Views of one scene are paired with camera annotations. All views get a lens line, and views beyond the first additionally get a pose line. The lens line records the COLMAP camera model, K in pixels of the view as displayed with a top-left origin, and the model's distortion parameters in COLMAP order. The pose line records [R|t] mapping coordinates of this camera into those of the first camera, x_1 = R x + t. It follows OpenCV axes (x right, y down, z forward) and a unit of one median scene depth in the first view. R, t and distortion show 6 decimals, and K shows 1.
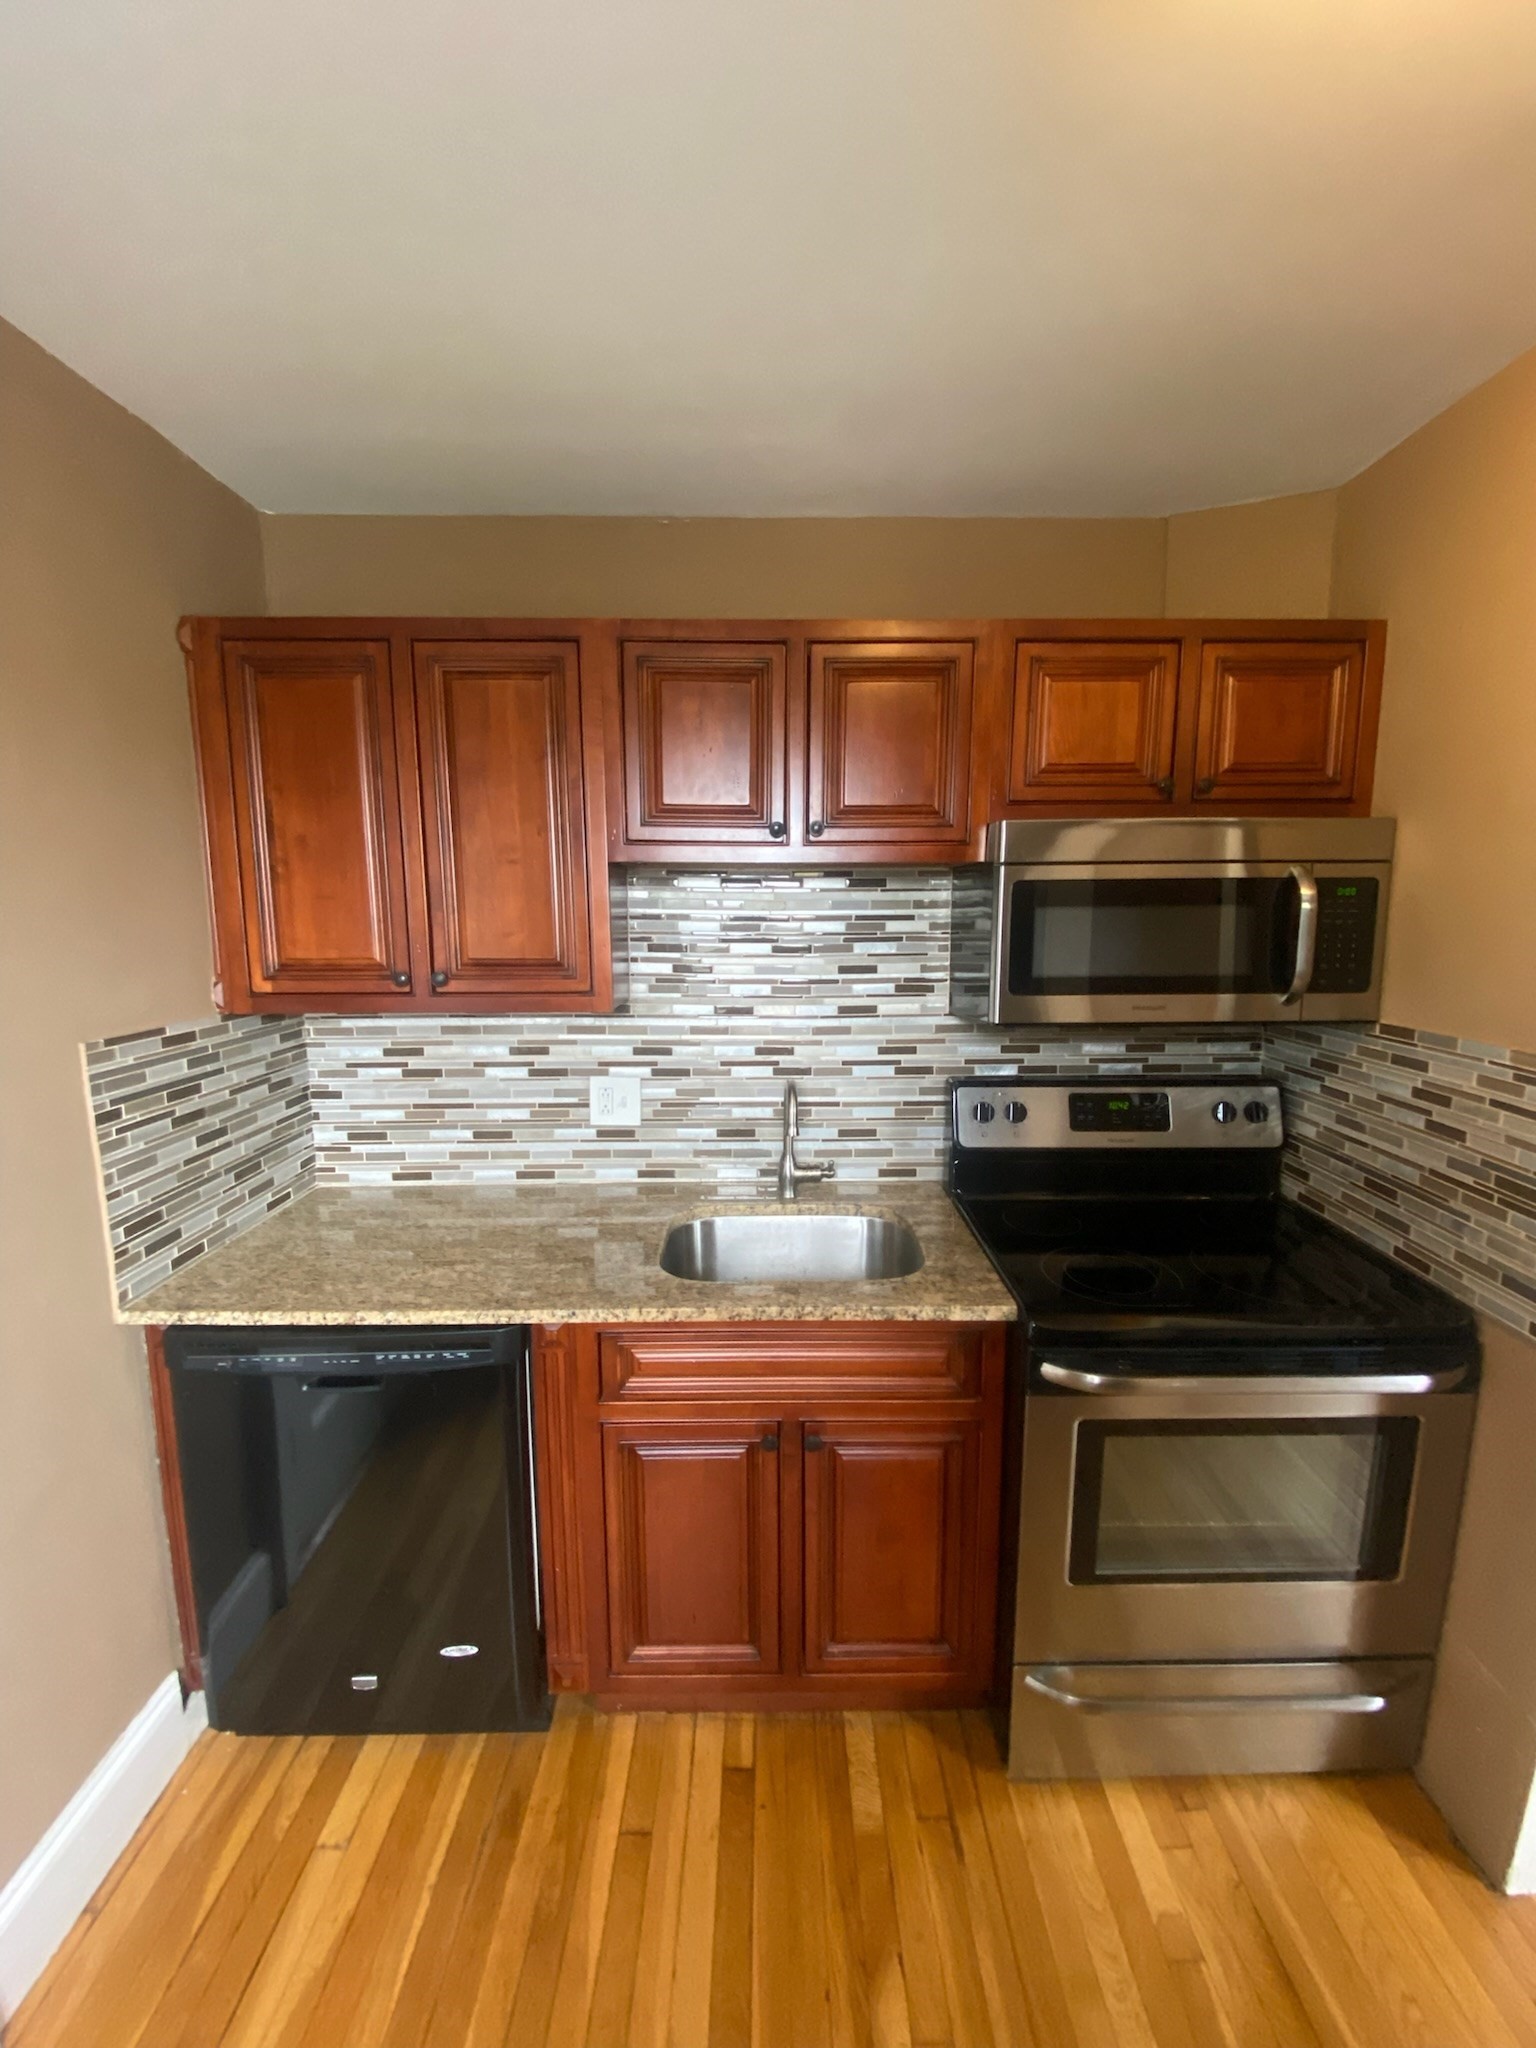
lens RADIAL K [[823.1, 0, 775.6], [0, 823.1, 1021.9], [0, 0, 1]] dist [0.024162, -0.024039]
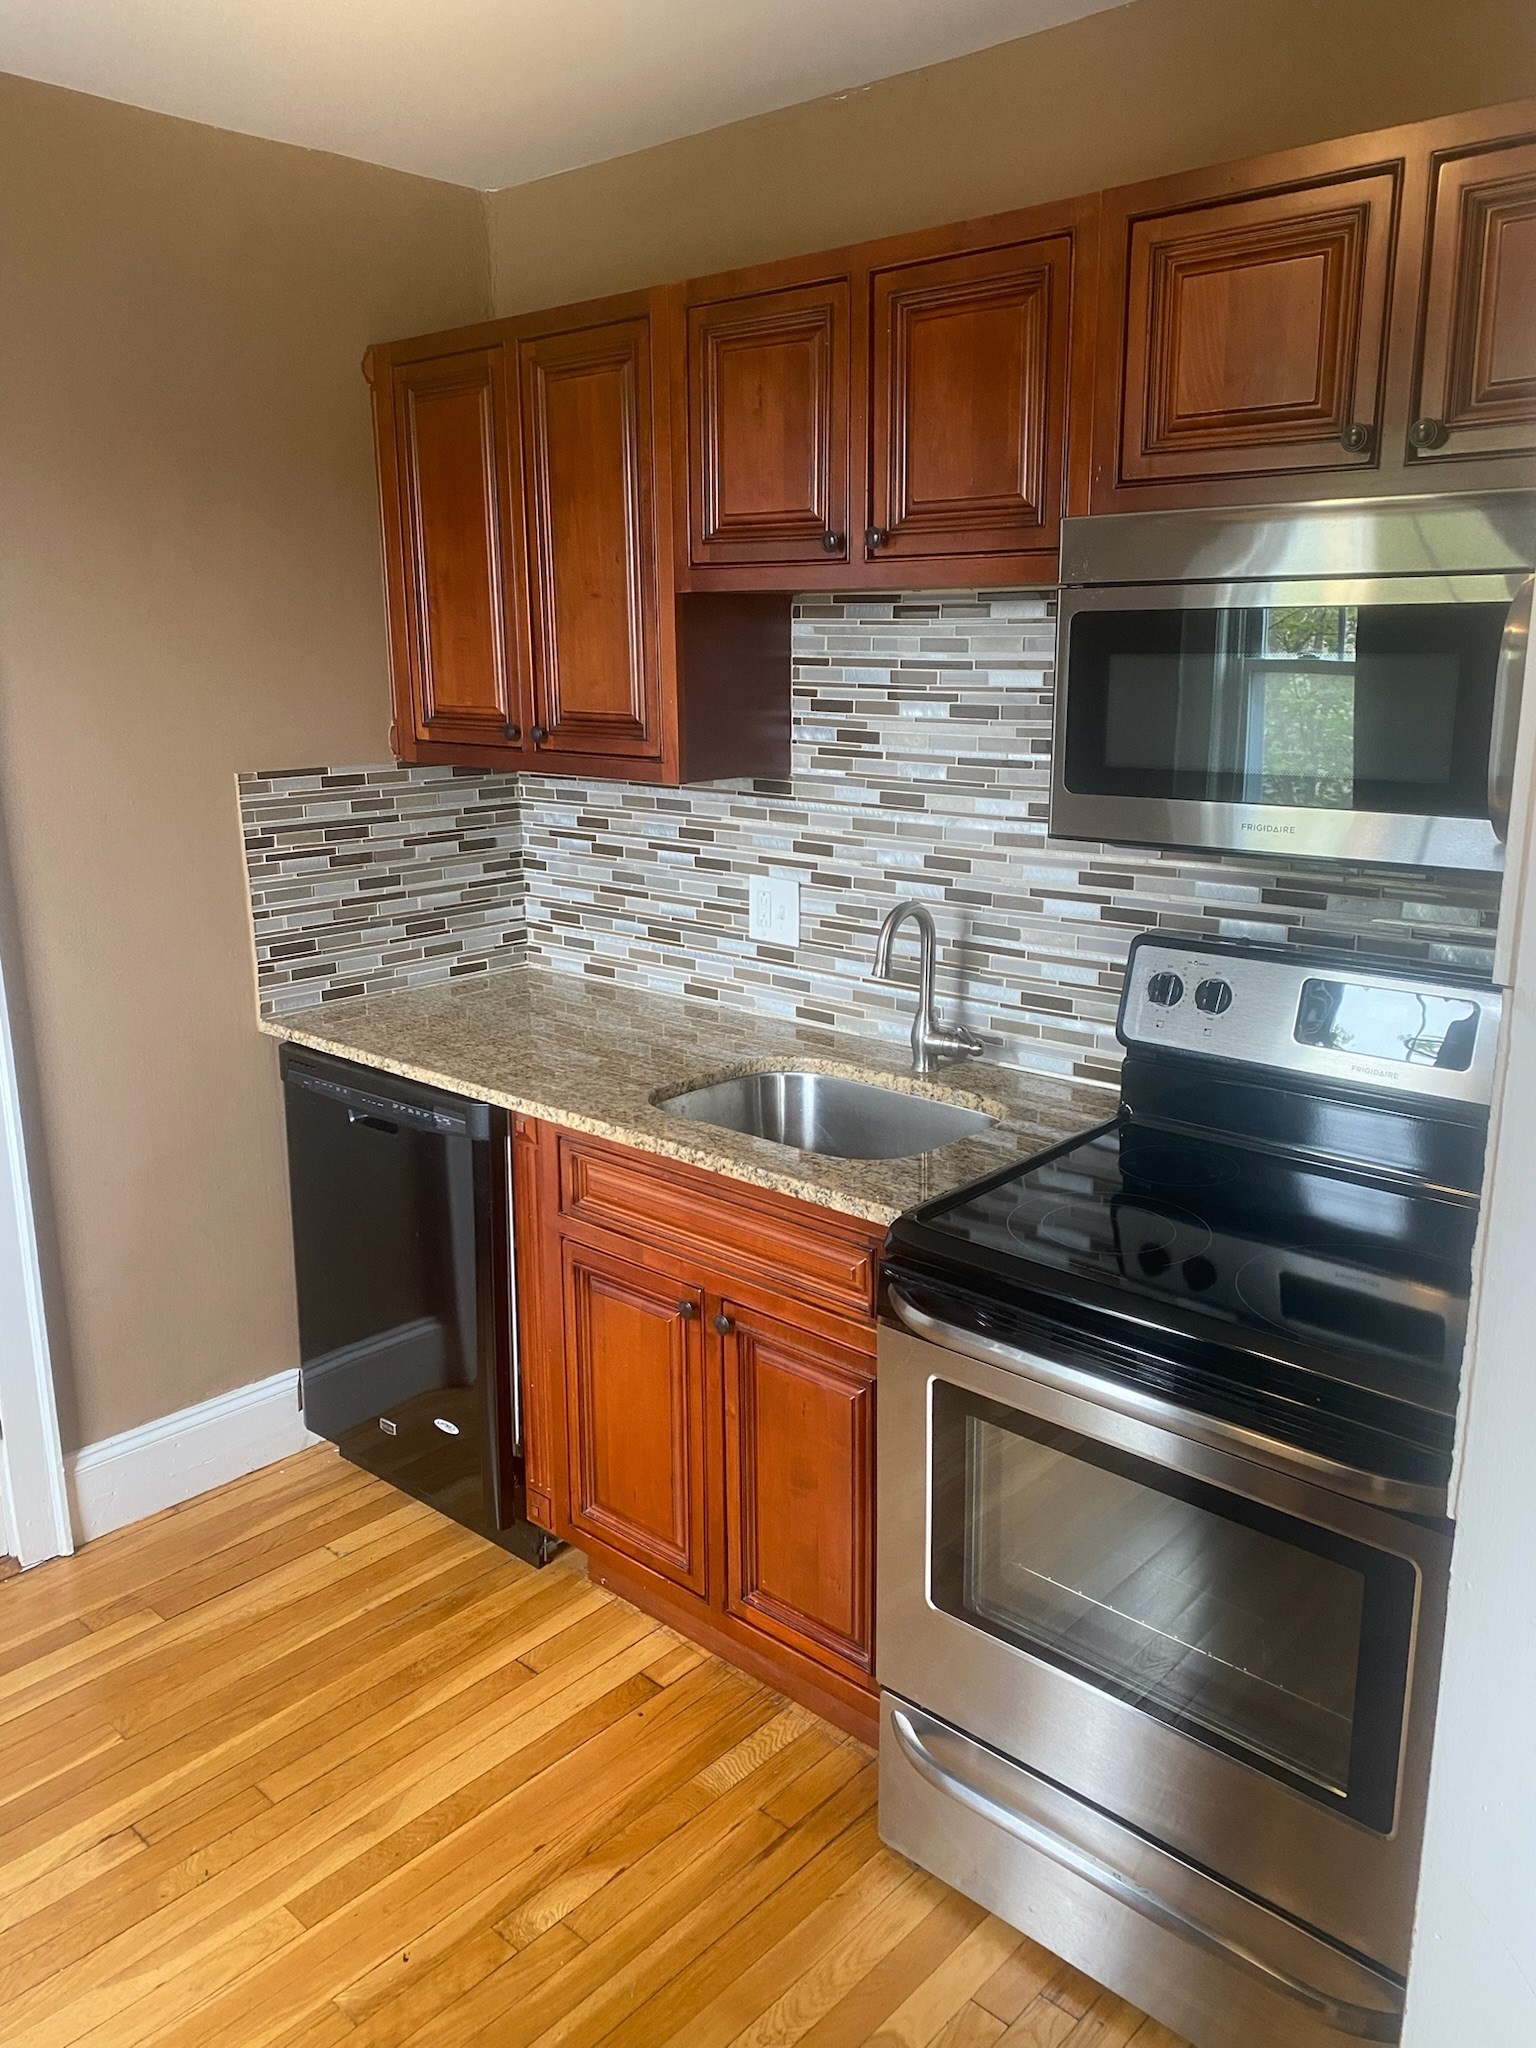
lens RADIAL K [[1559.8, 0, 775.0], [0, 1559.8, 1014.7], [0, 0, 1]] dist [0.081358, -0.184523]
pose [[0.732499, 0.159387, -0.661846, 0.921453], [-0.089209, 0.986296, 0.138789, -0.009897], [0.674897, -0.042620, 0.736680, -0.075208]]
